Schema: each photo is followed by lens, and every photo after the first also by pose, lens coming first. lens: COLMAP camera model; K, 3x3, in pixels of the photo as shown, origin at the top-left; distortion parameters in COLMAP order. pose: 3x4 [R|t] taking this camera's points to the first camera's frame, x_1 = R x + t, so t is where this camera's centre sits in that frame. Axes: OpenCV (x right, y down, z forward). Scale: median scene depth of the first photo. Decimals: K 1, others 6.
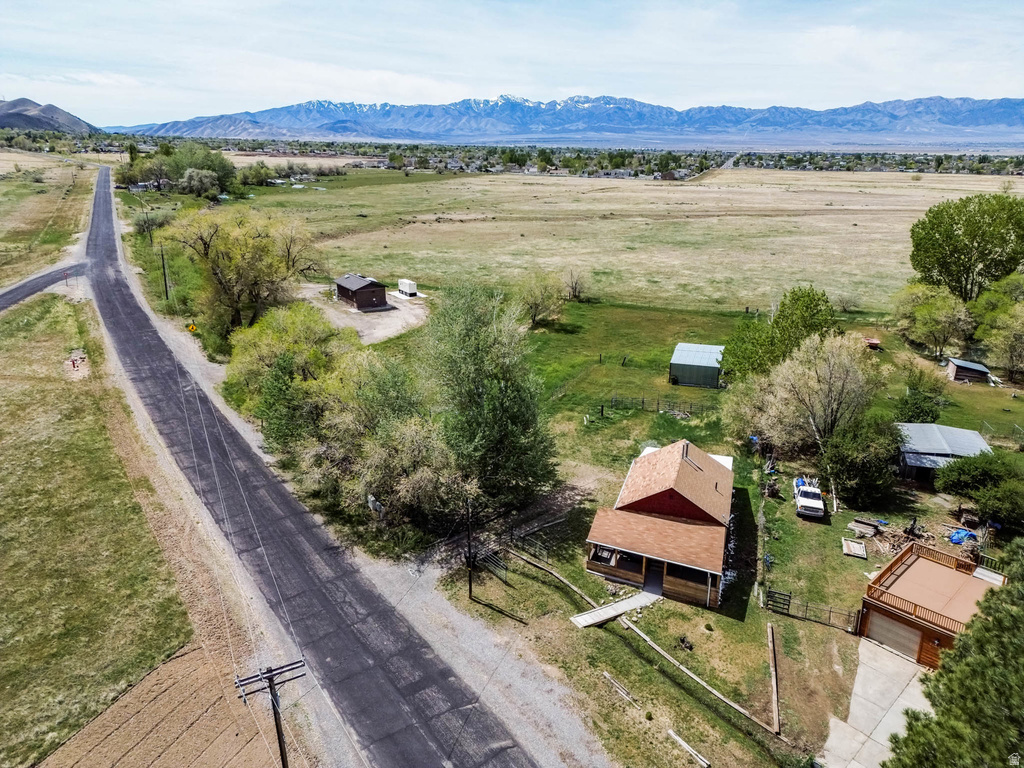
lens RADIAL K [[719.8, 0, 507.9], [0, 719.8, 382.1], [0, 0, 1]] dist [0.060818, -0.047924]
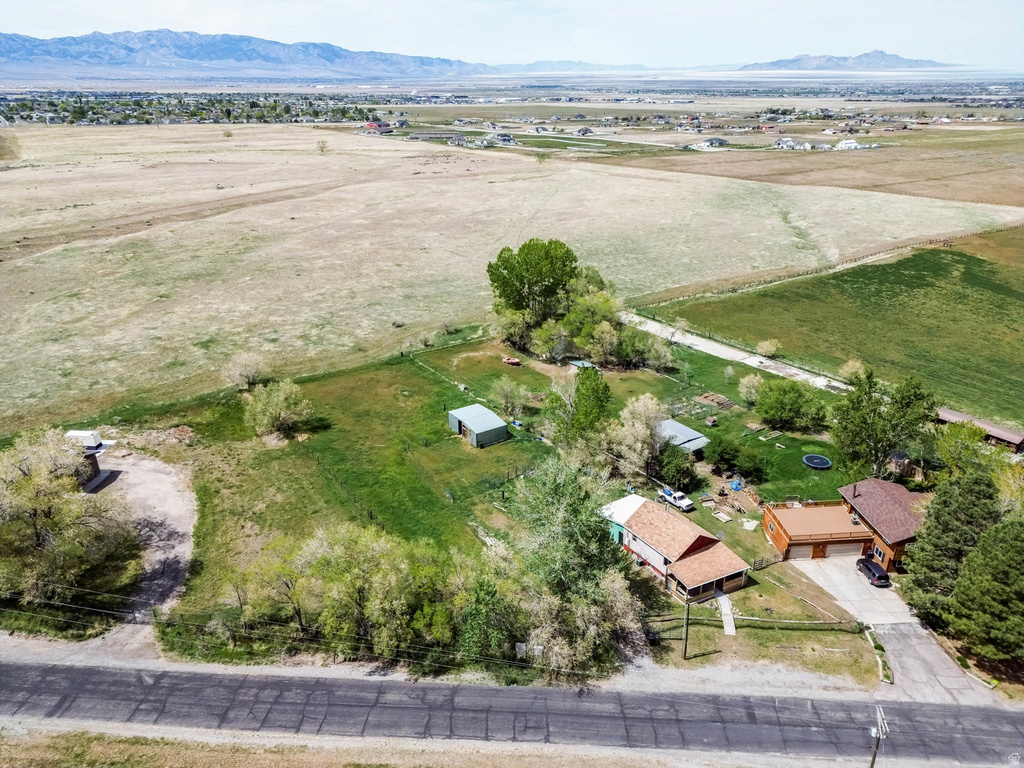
lens RADIAL K [[719.8, 0, 512.5], [0, 719.8, 383.6], [0, 0, 1]] dist [0.060818, -0.047924]
pose [[0.614871, -0.314712, 0.723111, -0.895084], [0.253709, 0.947117, 0.196472, -0.490114], [-0.746703, 0.062655, 0.662200, 0.135988]]
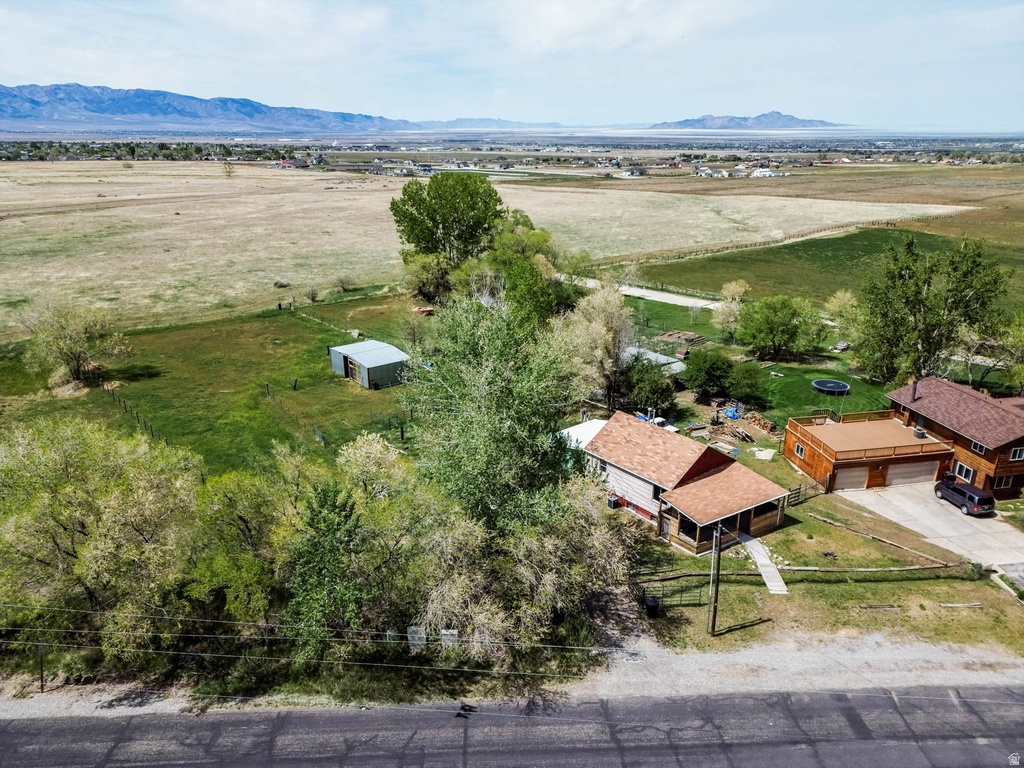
lens RADIAL K [[719.8, 0, 512.3], [0, 719.8, 382.0], [0, 0, 1]] dist [0.060818, -0.047924]
pose [[0.531958, -0.280335, 0.799020, -0.578474], [0.268699, 0.950725, 0.154670, -0.143520], [-0.803008, 0.132418, 0.581072, 0.459621]]
